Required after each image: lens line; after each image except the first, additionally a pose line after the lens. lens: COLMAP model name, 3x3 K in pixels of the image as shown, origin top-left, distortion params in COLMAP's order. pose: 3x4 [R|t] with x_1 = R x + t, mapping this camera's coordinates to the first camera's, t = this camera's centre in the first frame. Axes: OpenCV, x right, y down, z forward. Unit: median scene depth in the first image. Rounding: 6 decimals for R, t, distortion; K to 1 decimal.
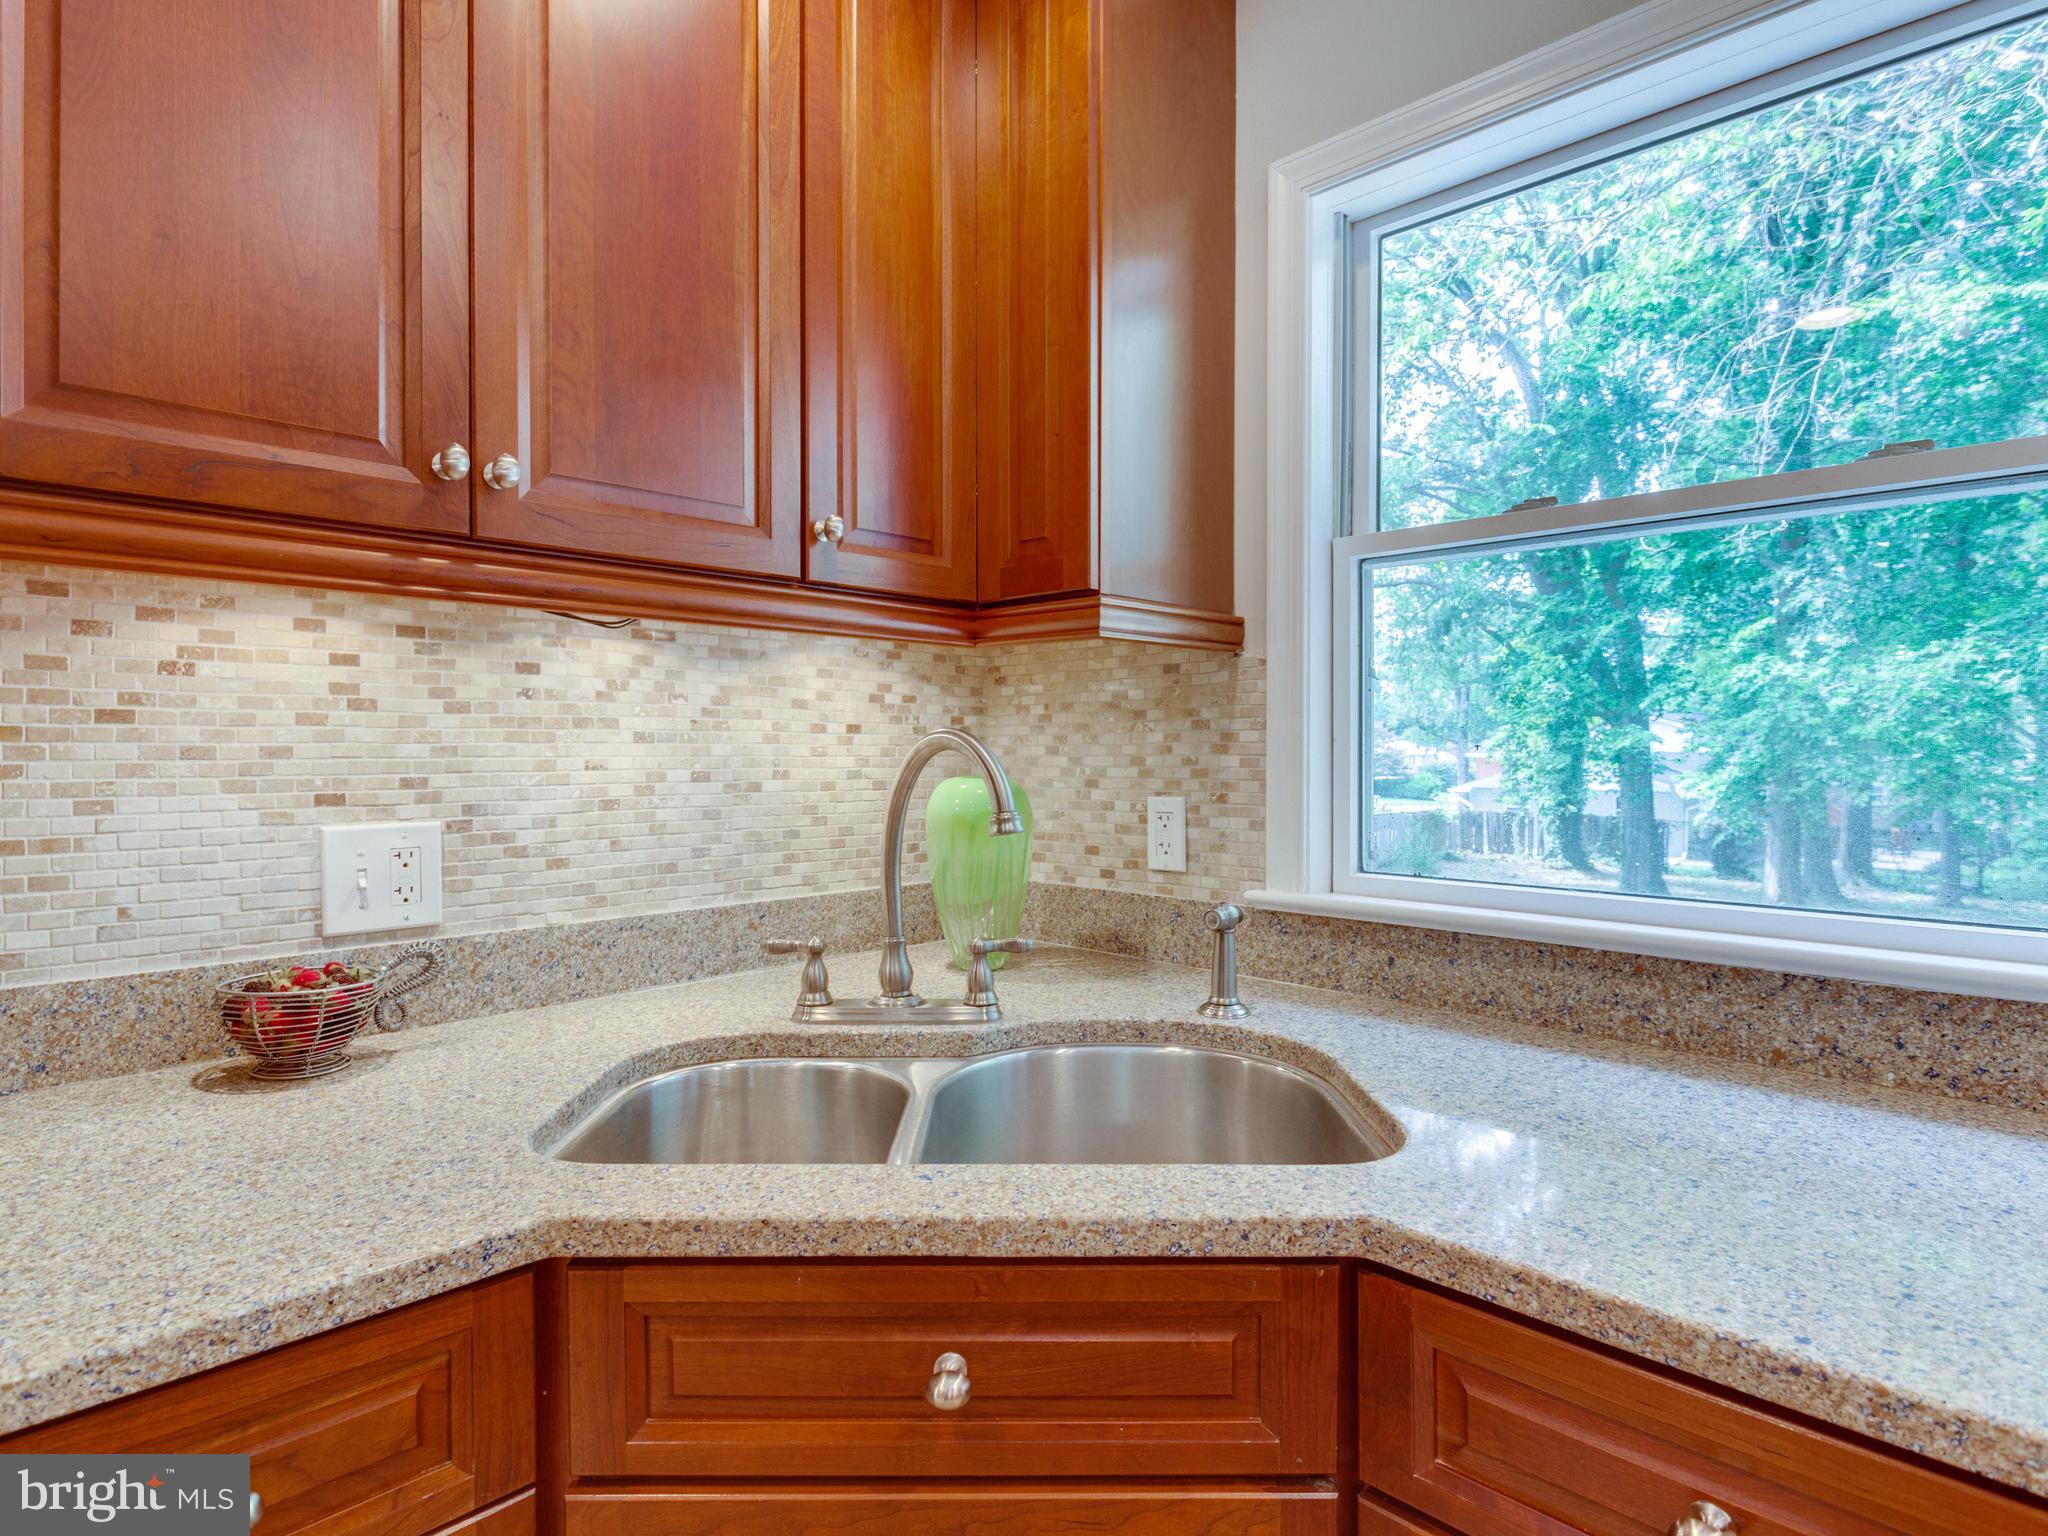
lens RADIAL K [[1100.0, 0, 1026.7], [0, 1100.0, 759.6], [0, 0, 1]] dist [0.002878, 0.000104]
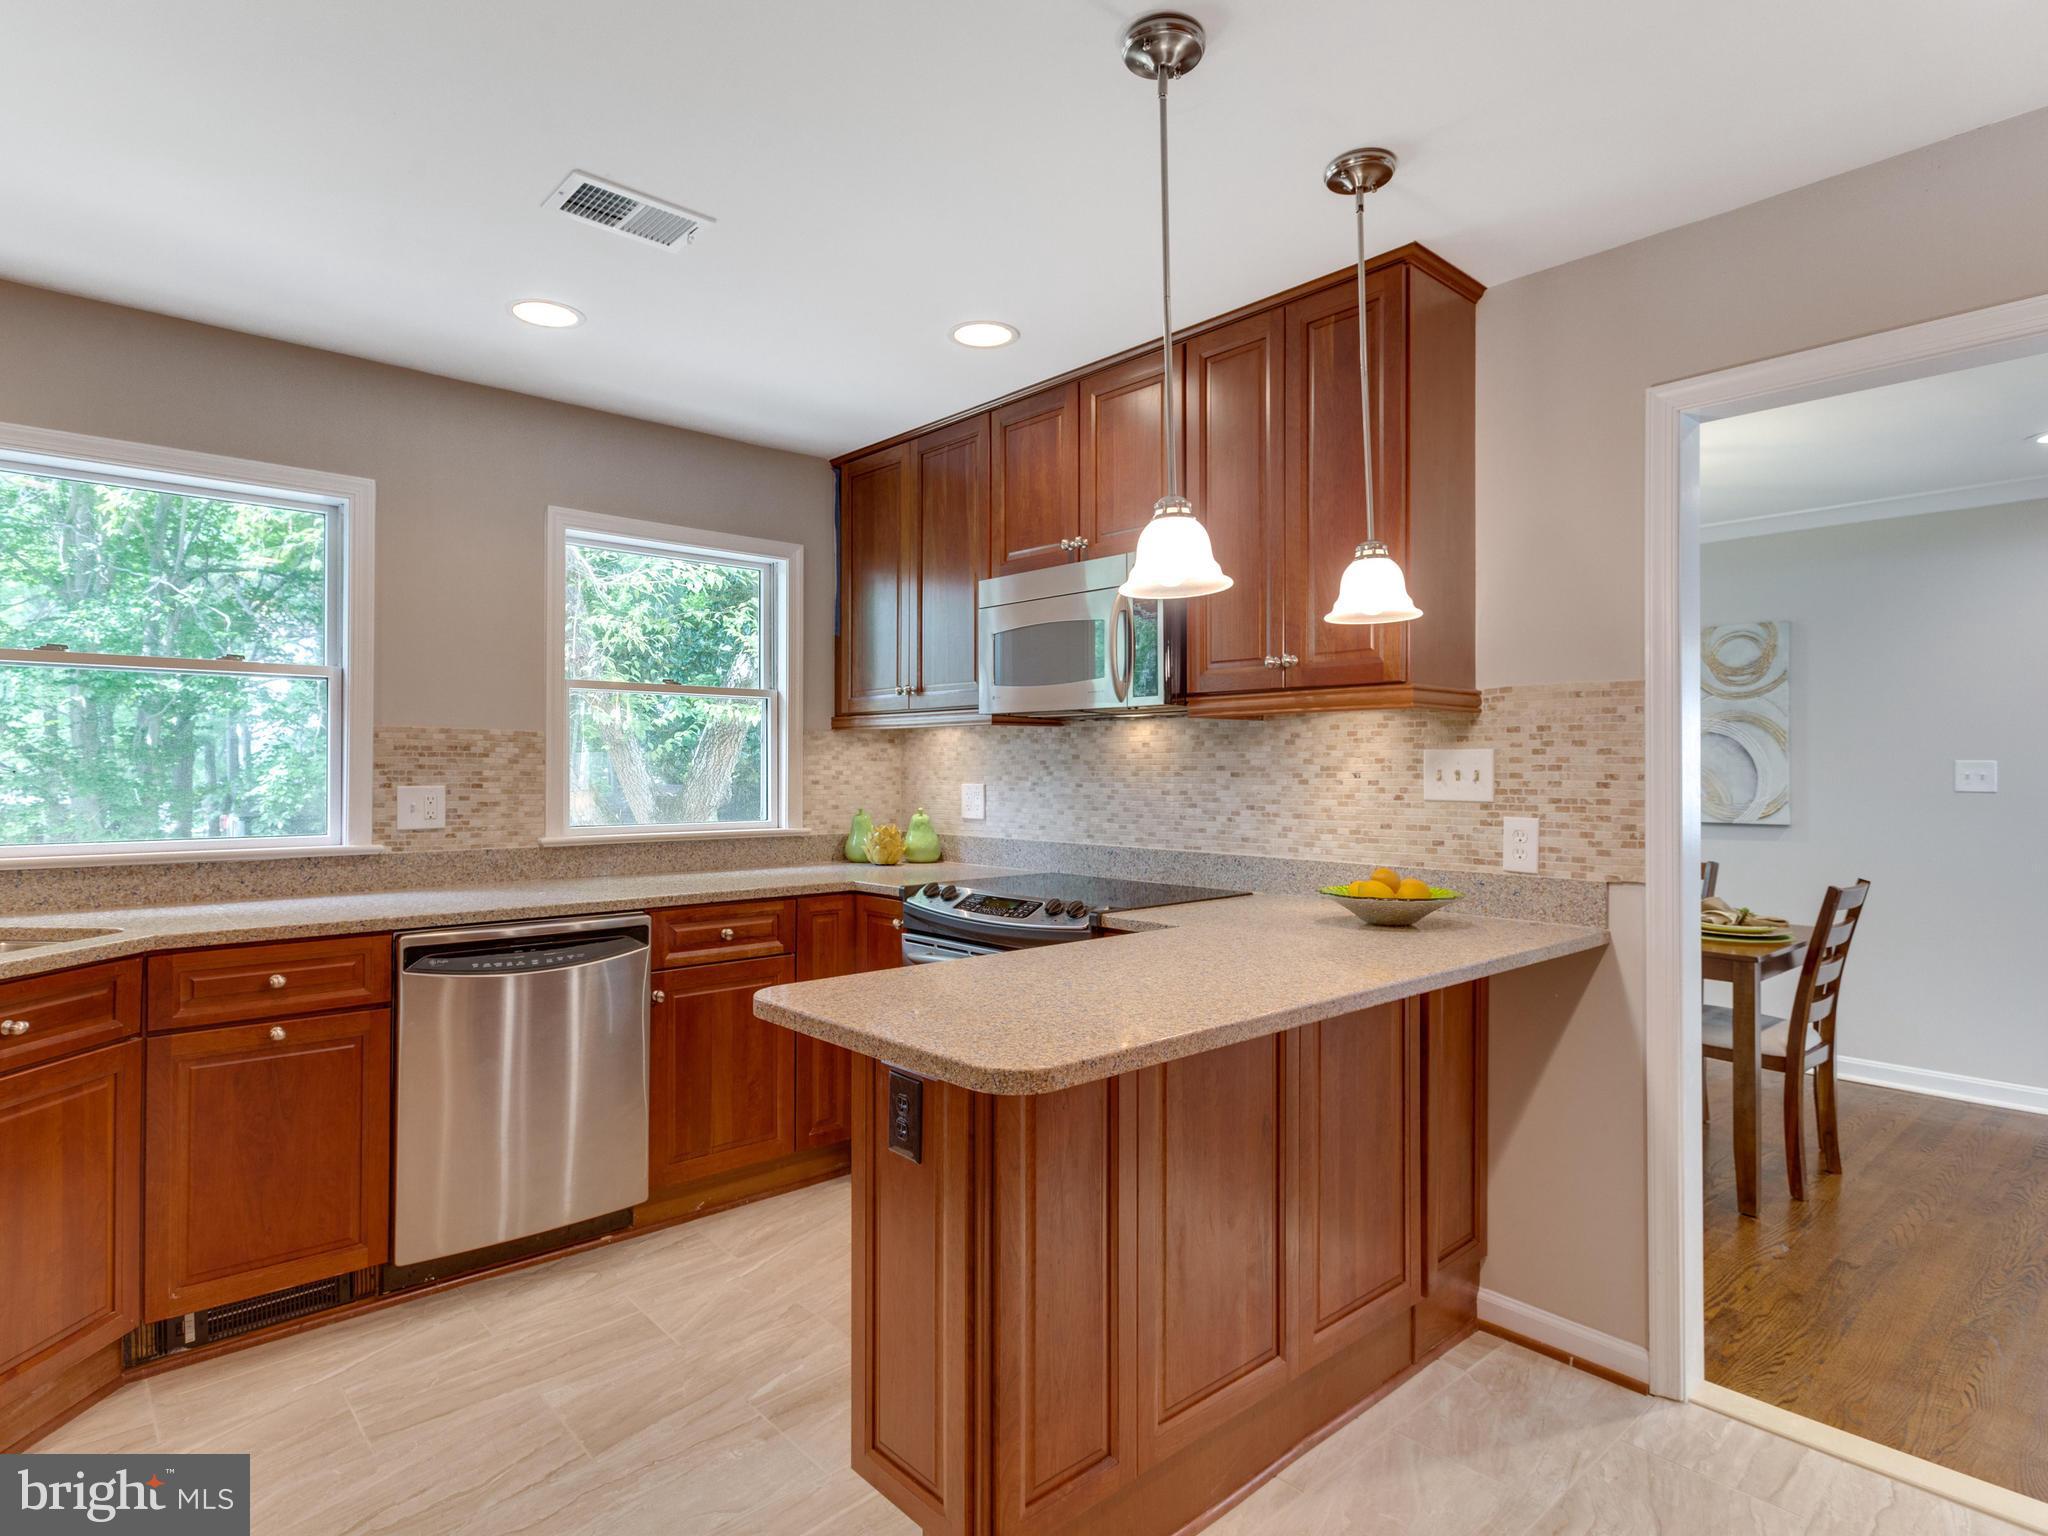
lens RADIAL K [[1115.8, 0, 1024.0], [0, 1115.8, 768.0], [0, 0, 1]] dist [0.005216, -0.000271]
pose [[0.049690, 0.001594, 0.998763, -1.212891], [0.008969, 0.999958, -0.002042, 0.000630], [-0.998724, 0.009059, 0.049673, -0.689576]]
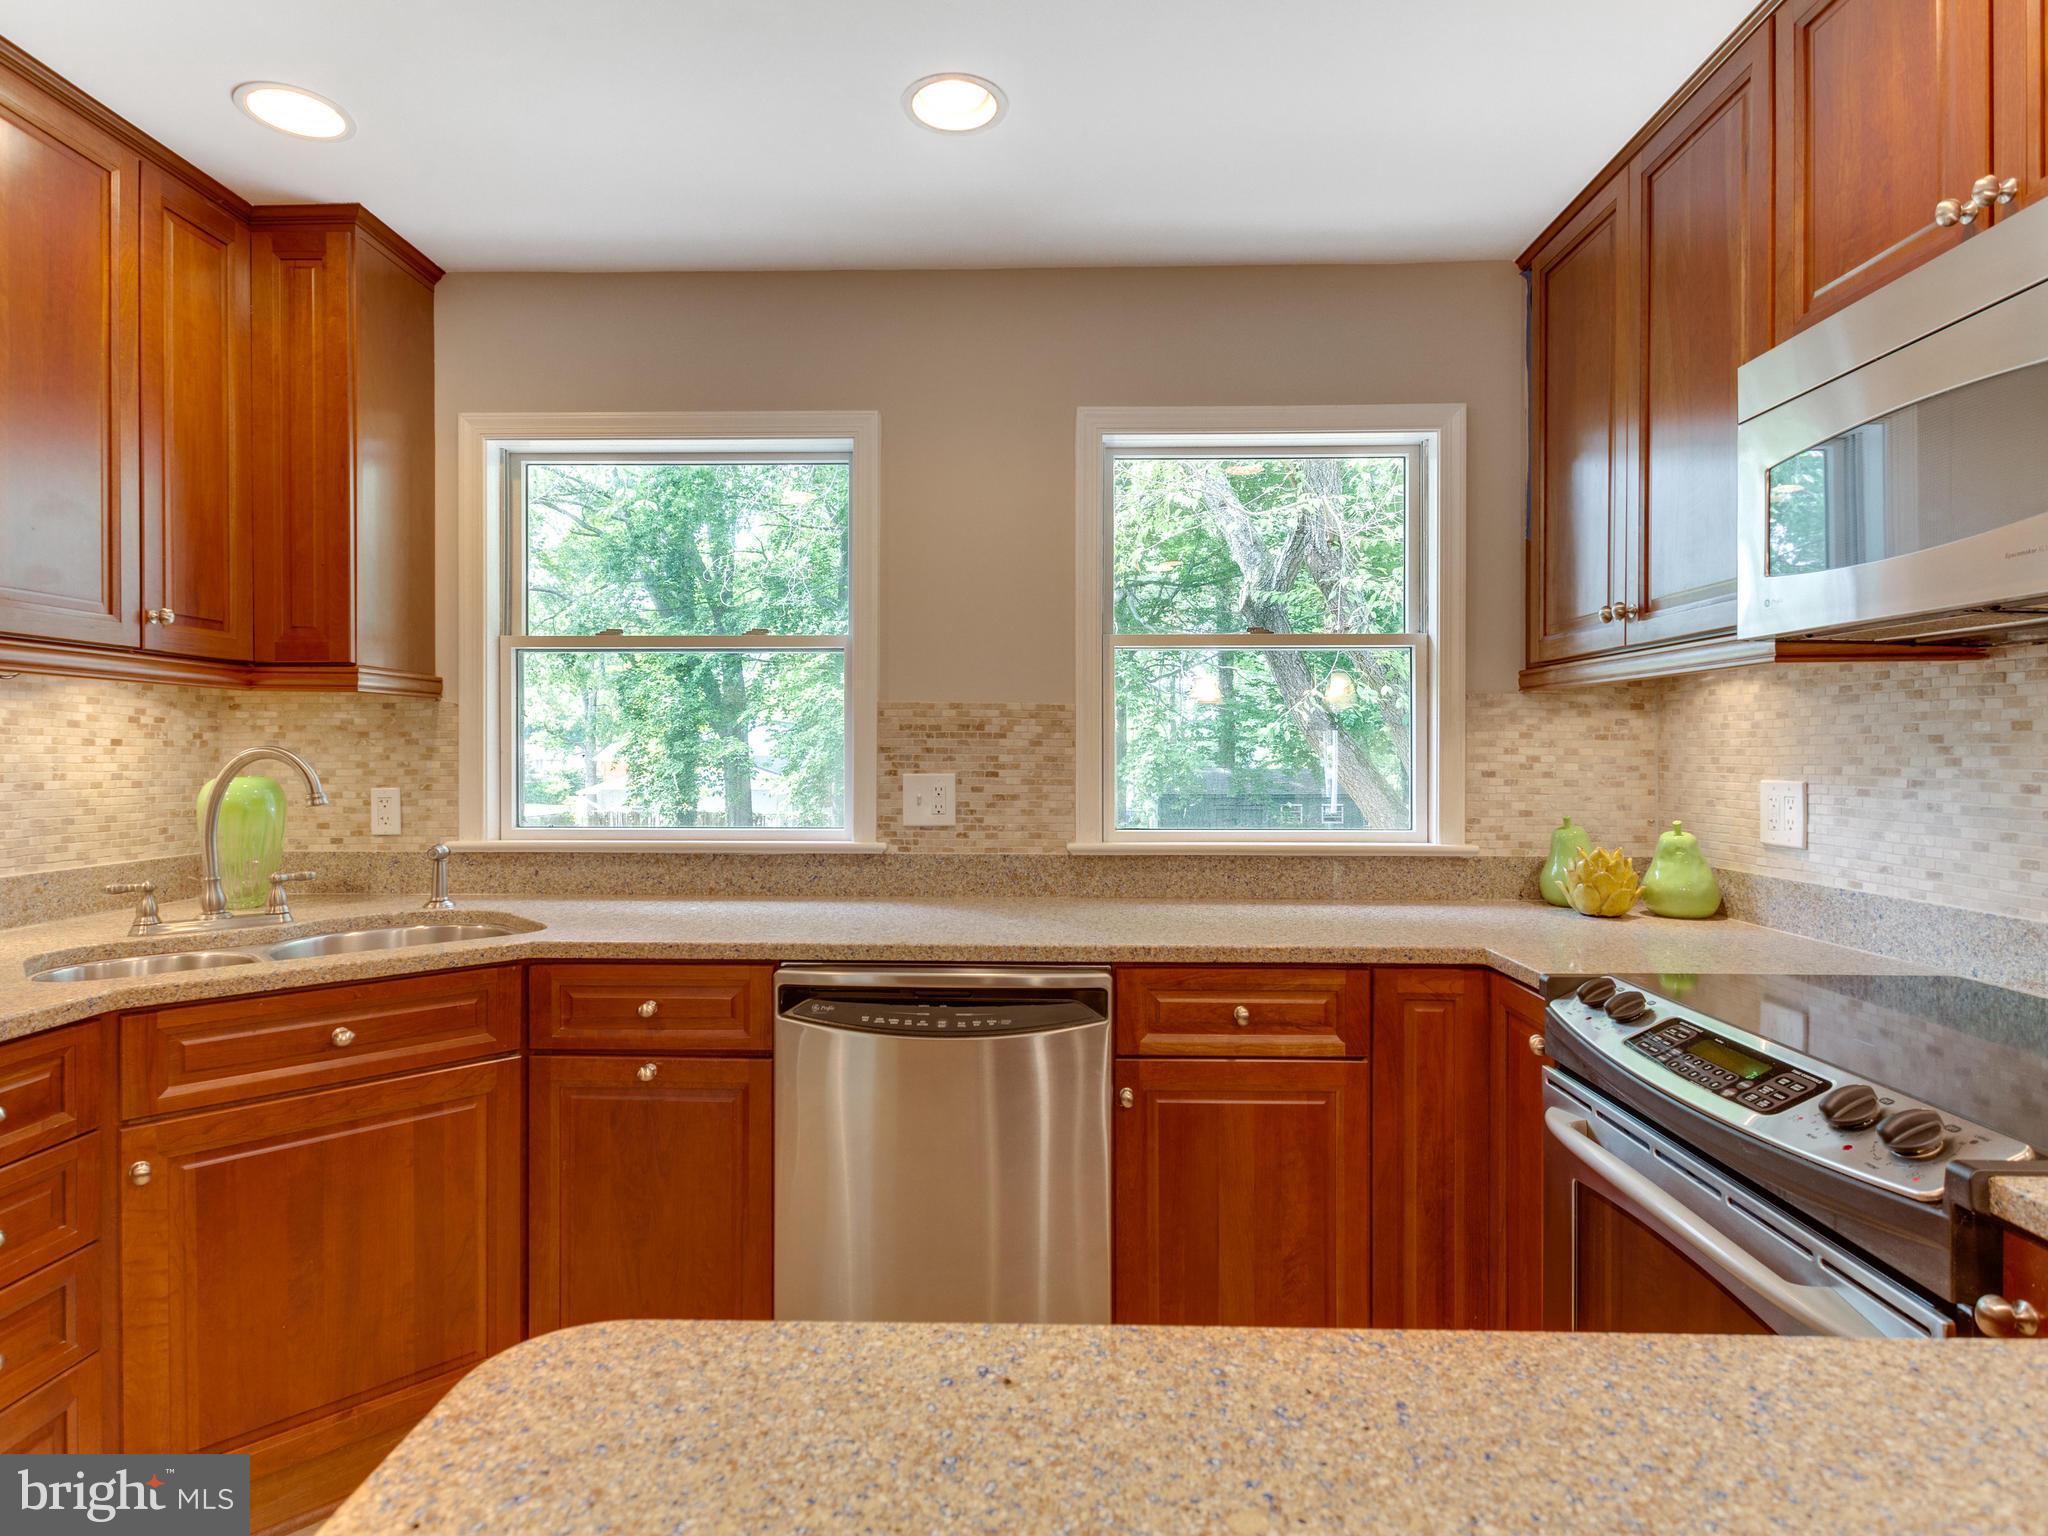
lens RADIAL K [[1100.0, 0, 1026.7], [0, 1100.0, 759.6], [0, 0, 1]] dist [0.002878, 0.000104]
pose [[0.729110, -0.003057, 0.684390, -0.289865], [0.005861, 0.999981, -0.001777, 0.002011], [-0.684371, 0.005307, 0.729114, -0.793259]]
